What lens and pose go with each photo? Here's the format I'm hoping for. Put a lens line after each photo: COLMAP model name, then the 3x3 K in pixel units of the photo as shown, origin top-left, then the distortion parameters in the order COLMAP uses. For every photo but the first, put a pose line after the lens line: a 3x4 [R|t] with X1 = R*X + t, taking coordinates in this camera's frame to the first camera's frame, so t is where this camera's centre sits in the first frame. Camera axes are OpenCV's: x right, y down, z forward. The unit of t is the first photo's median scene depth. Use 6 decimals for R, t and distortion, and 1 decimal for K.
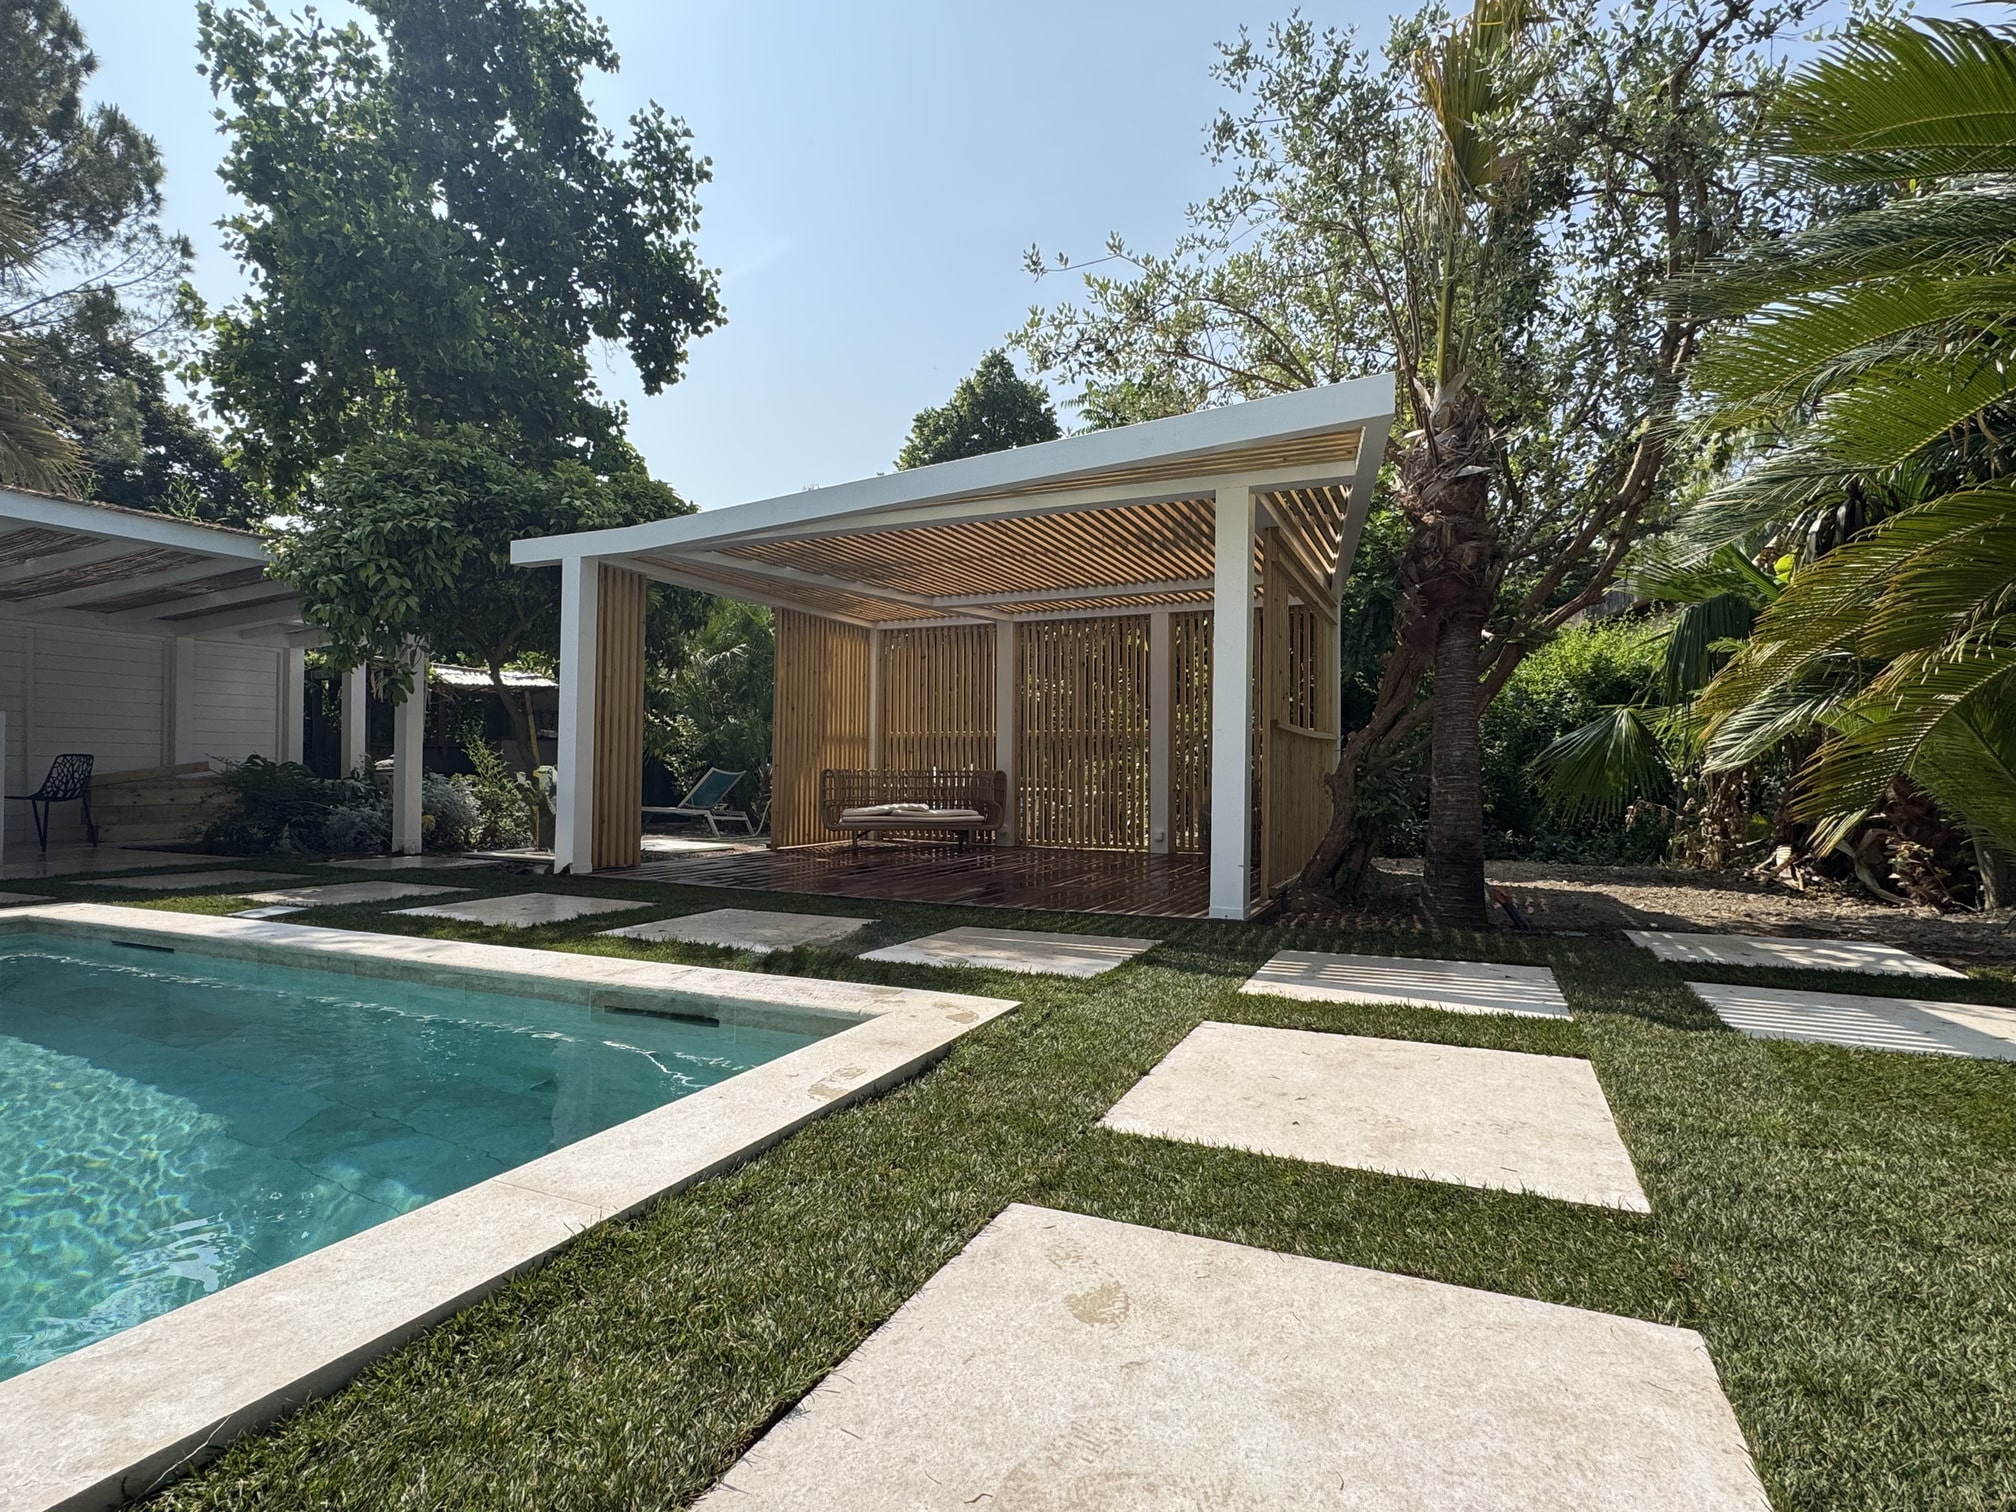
lens RADIAL K [[1016.7, 0, 1000.5], [0, 1016.7, 757.0], [0, 0, 1]] dist [0.009795, -0.000140]
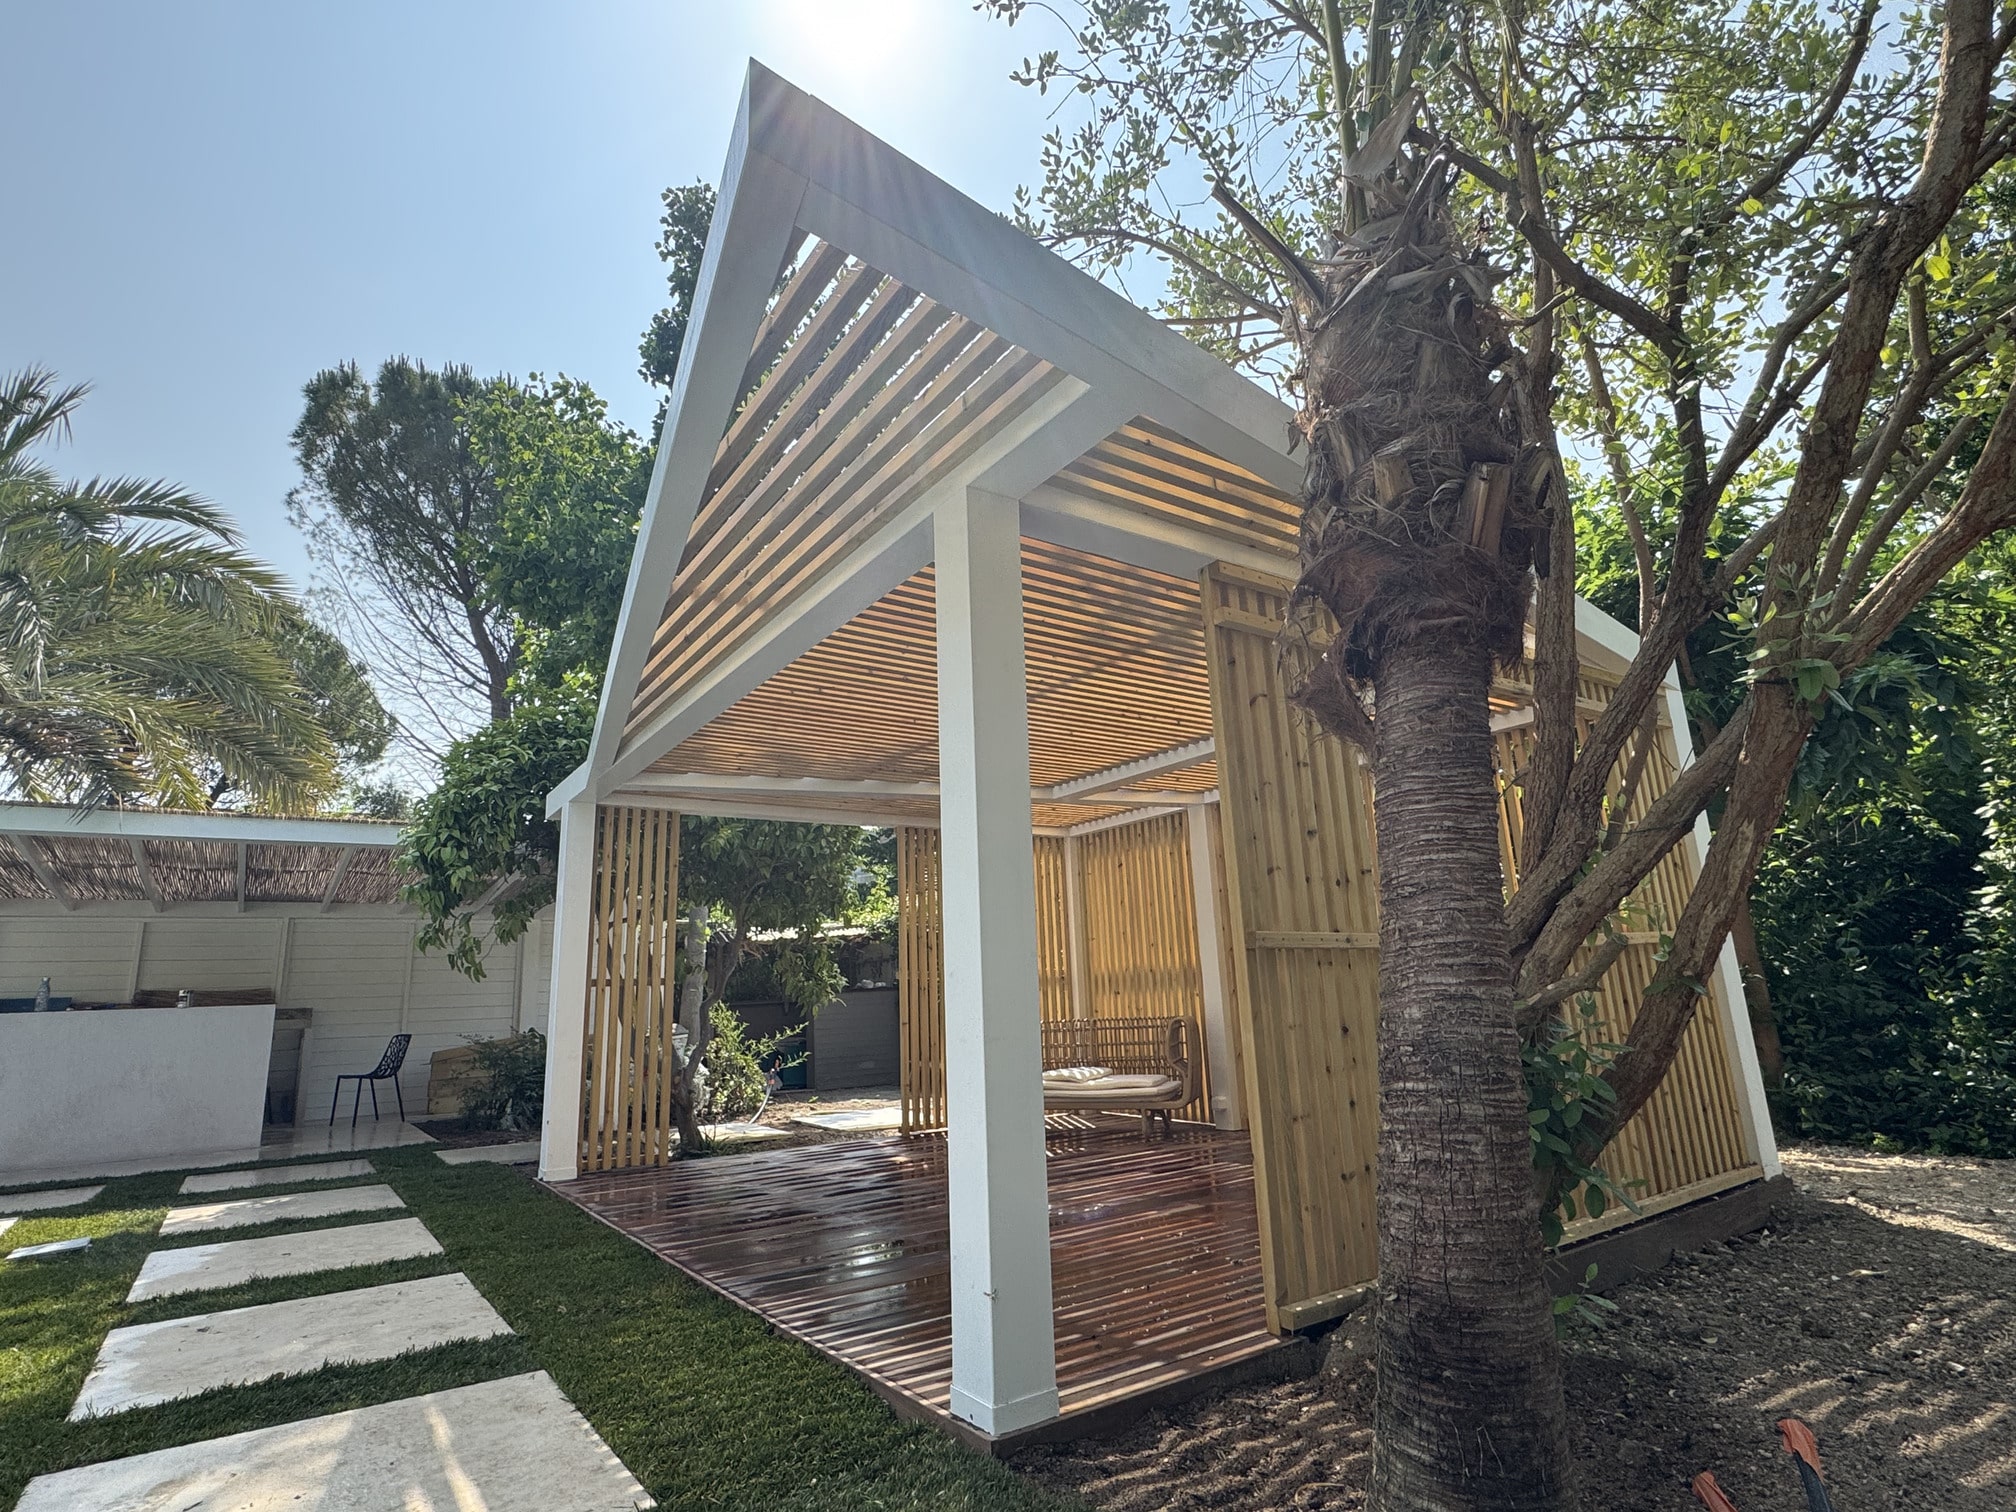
lens RADIAL K [[1021.8, 0, 1001.2], [0, 1021.8, 766.4], [0, 0, 1]] dist [-0.001187, -0.000791]
pose [[0.859273, -0.156789, -0.486896, 0.260582], [0.054242, 0.974427, -0.218058, -0.008691], [0.508634, 0.160961, 0.845803, 0.324520]]
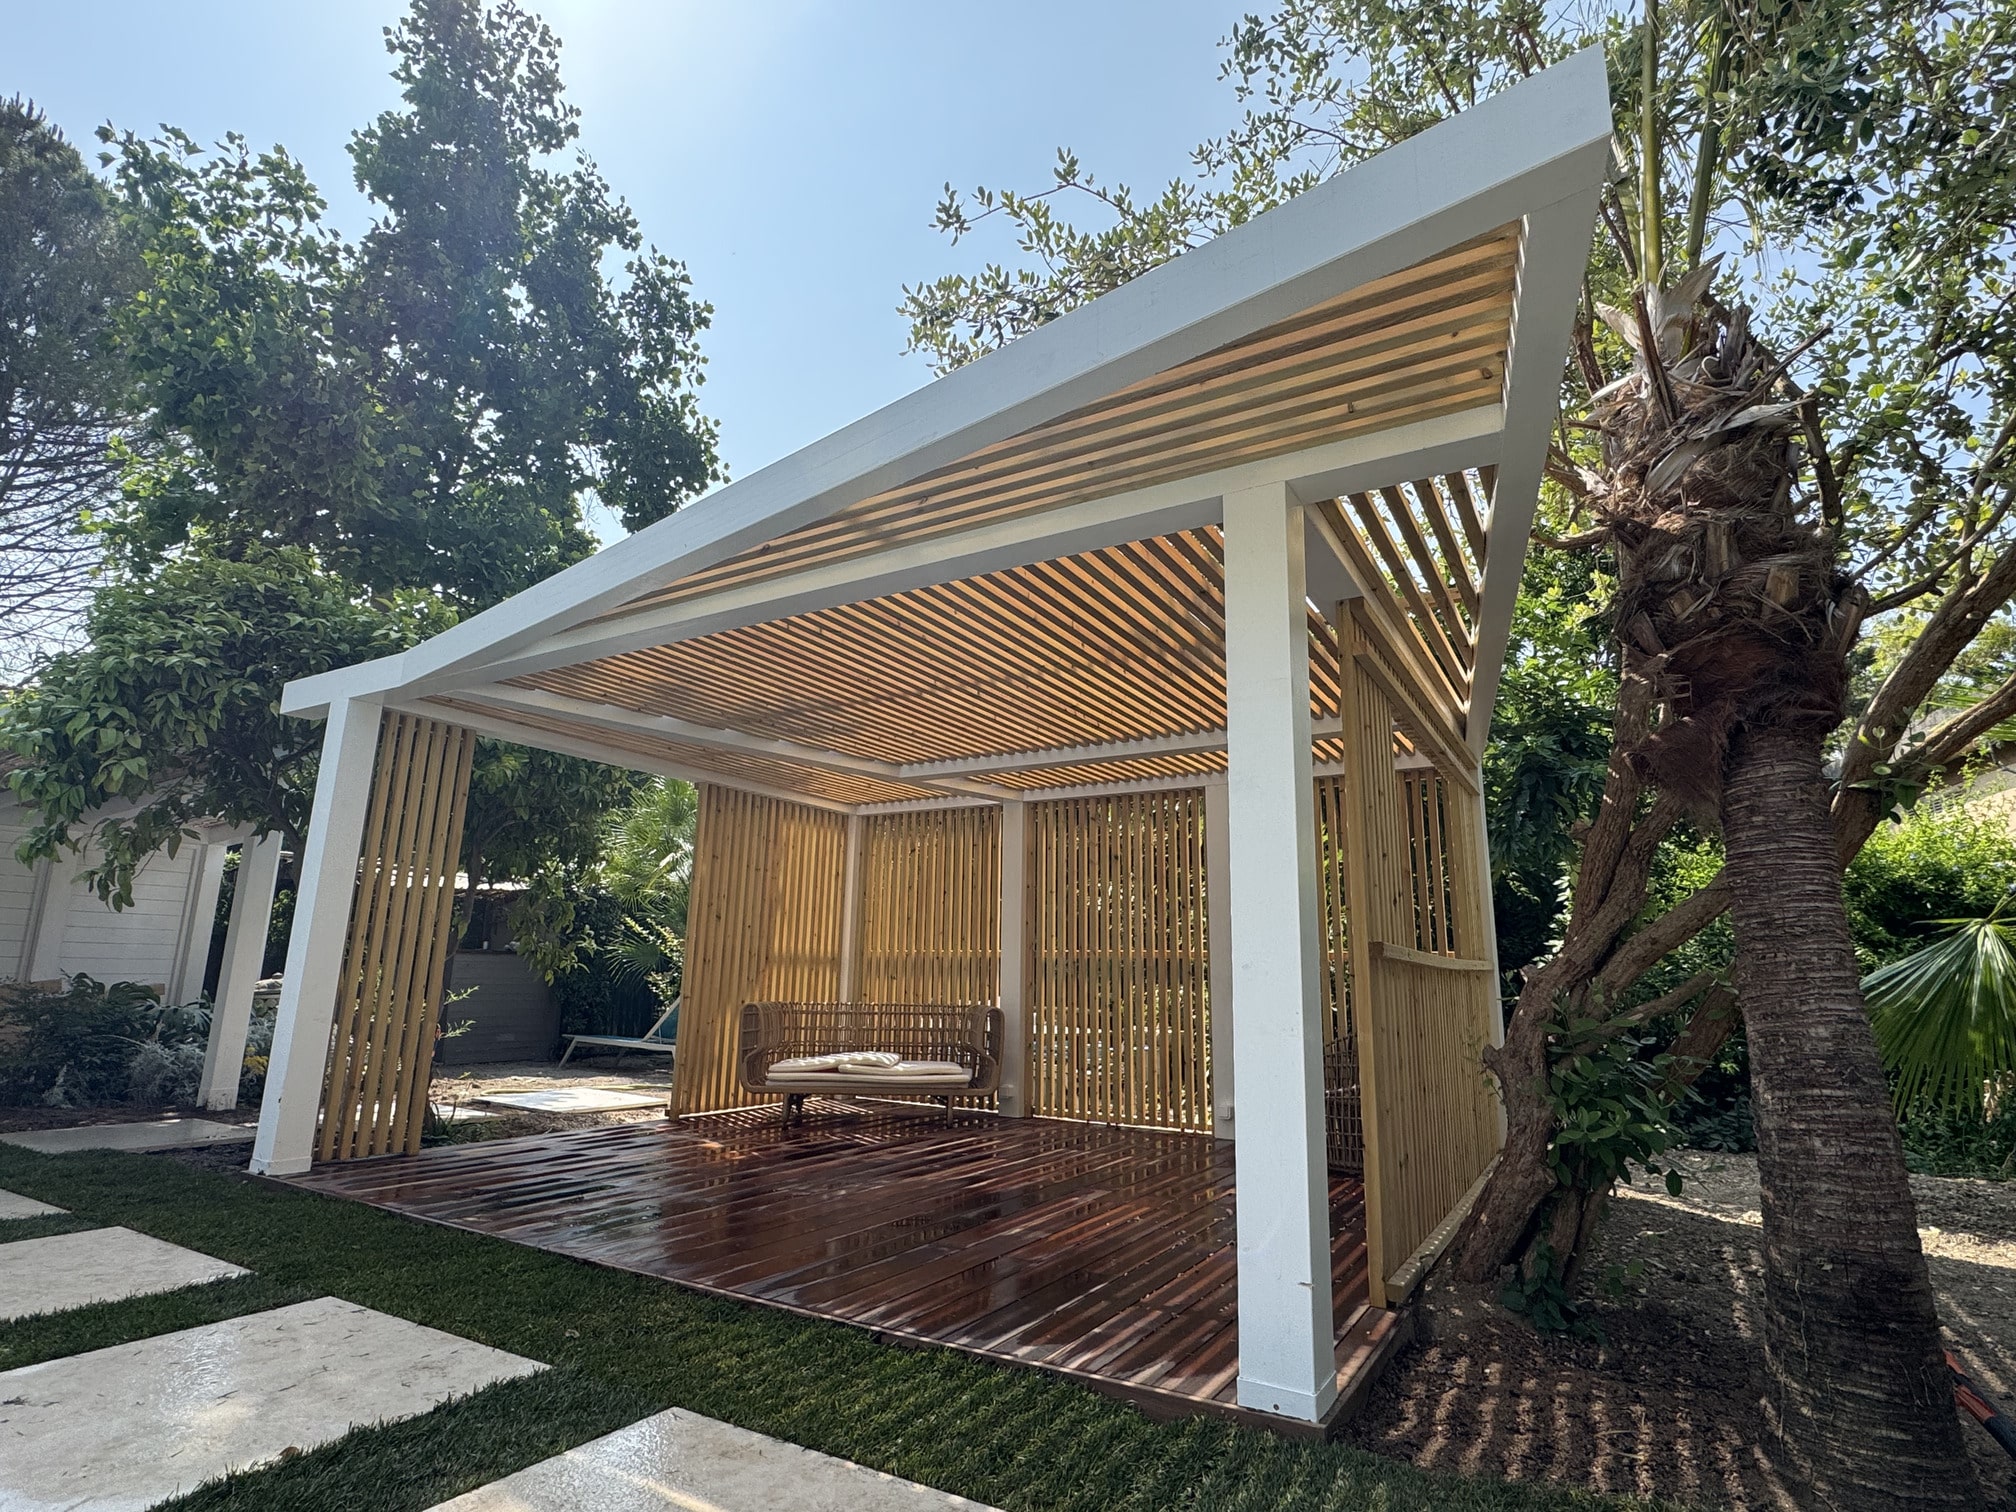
lens RADIAL K [[1021.8, 0, 1001.2], [0, 1021.8, 766.4], [0, 0, 1]] dist [-0.001187, -0.000791]
pose [[0.993470, -0.011607, -0.113501, 0.086384], [-0.010813, 0.980756, -0.194940, -0.012857], [0.113579, 0.194894, 0.974226, 0.279261]]
